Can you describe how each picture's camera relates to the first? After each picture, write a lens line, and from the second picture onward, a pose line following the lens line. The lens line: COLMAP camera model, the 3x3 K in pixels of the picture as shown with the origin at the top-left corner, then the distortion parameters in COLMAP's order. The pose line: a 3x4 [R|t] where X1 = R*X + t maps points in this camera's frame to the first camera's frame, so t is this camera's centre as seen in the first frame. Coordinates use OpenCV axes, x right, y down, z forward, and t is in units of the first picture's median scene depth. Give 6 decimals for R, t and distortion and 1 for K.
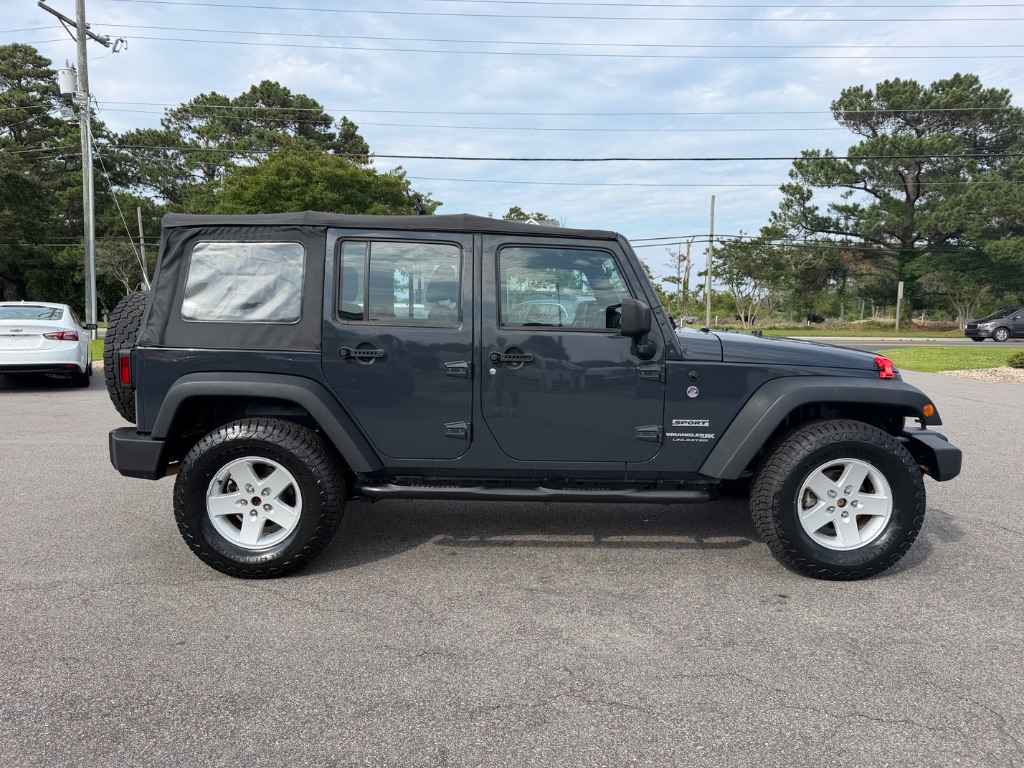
lens RADIAL K [[724.8, 0, 517.0], [0, 724.8, 387.4], [0, 0, 1]] dist [0.006749, -0.013263]
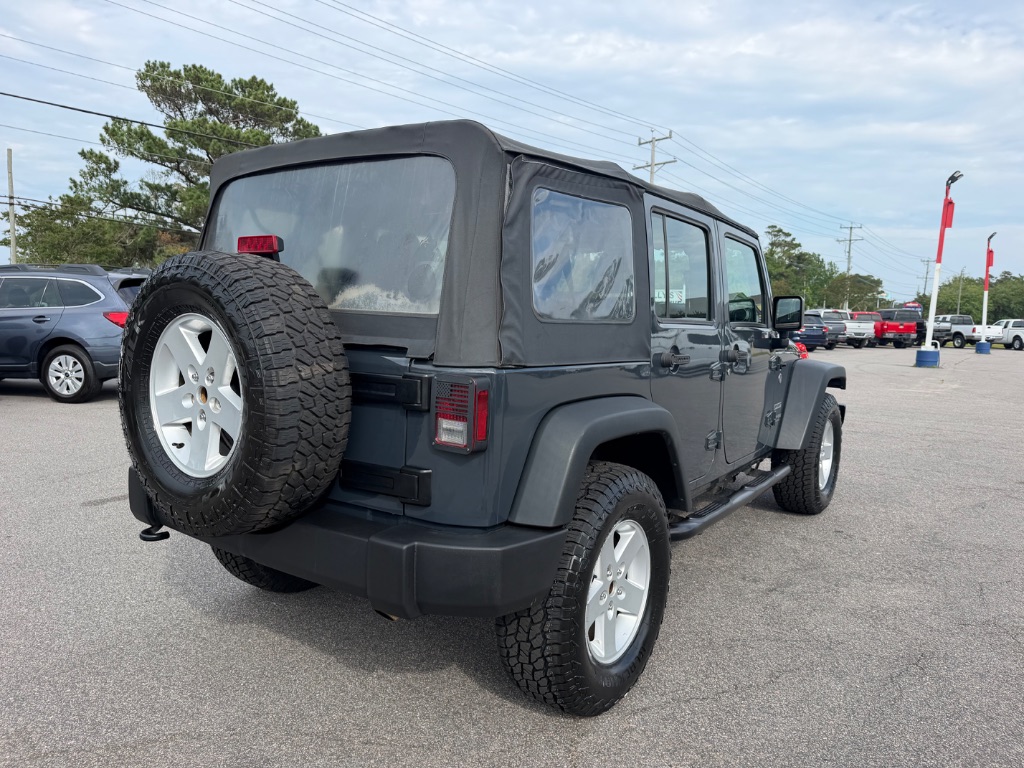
lens RADIAL K [[724.8, 0, 514.2], [0, 724.8, 383.1], [0, 0, 1]] dist [0.006749, -0.013263]
pose [[0.569665, -0.075490, 0.818403, -0.092905], [0.060100, 0.996933, 0.050124, -0.006974], [-0.819676, 0.020633, 0.572455, 0.068065]]
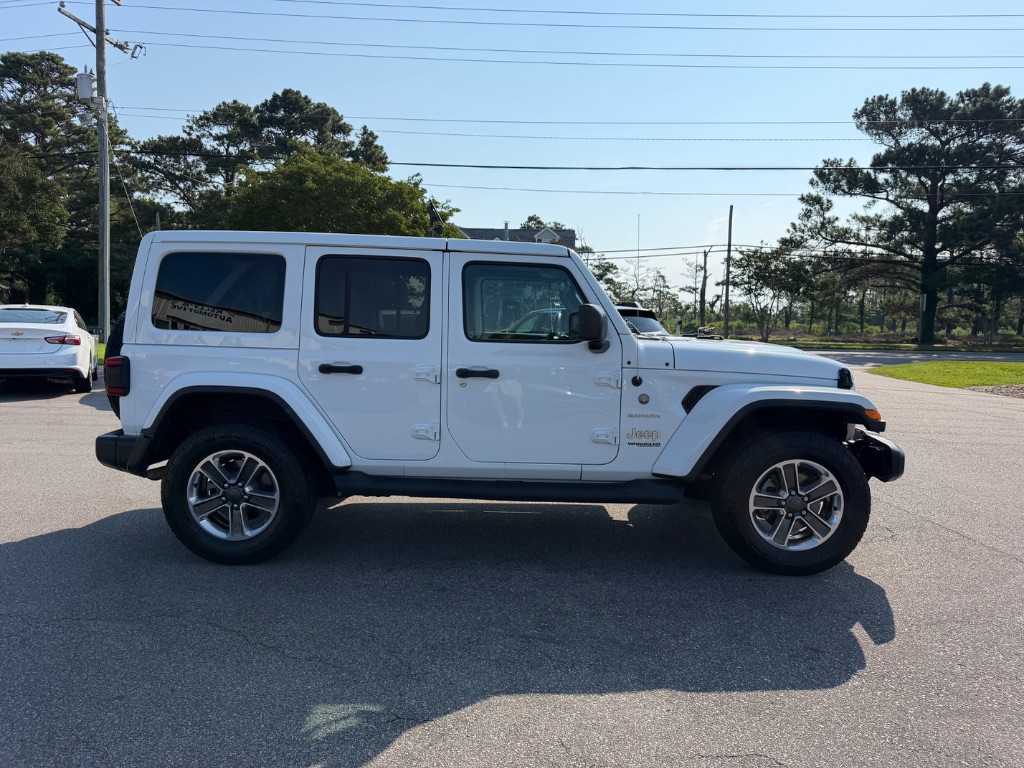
lens RADIAL K [[724.8, 0, 516.3], [0, 724.8, 380.9], [0, 0, 1]] dist [0.006749, -0.013263]
pose [[0.999682, 0.012569, -0.021882, 0.002075], [-0.013011, 0.999712, -0.020190, -0.001222], [0.021622, 0.020468, 0.999557, 0.010796]]
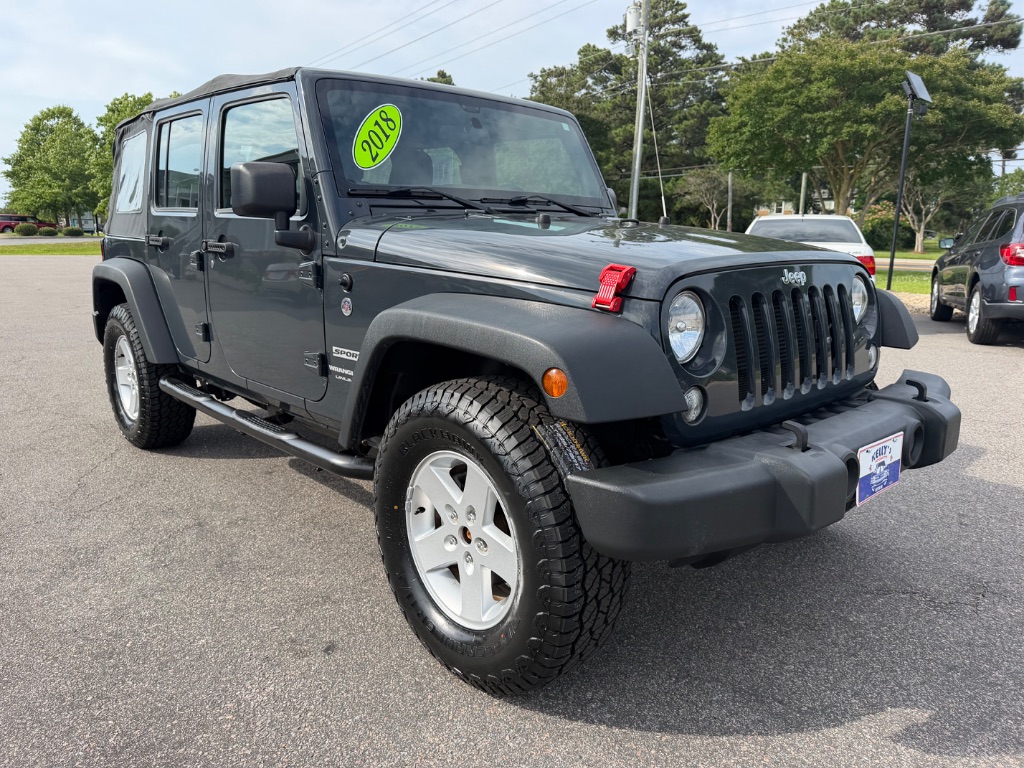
lens RADIAL K [[724.8, 0, 504.4], [0, 724.8, 381.7], [0, 0, 1]] dist [0.006749, -0.013263]
pose [[0.675756, 0.140700, -0.723573, 0.081734], [-0.073663, 0.989590, 0.123633, -0.001863], [0.733436, -0.030245, 0.679086, 0.065358]]
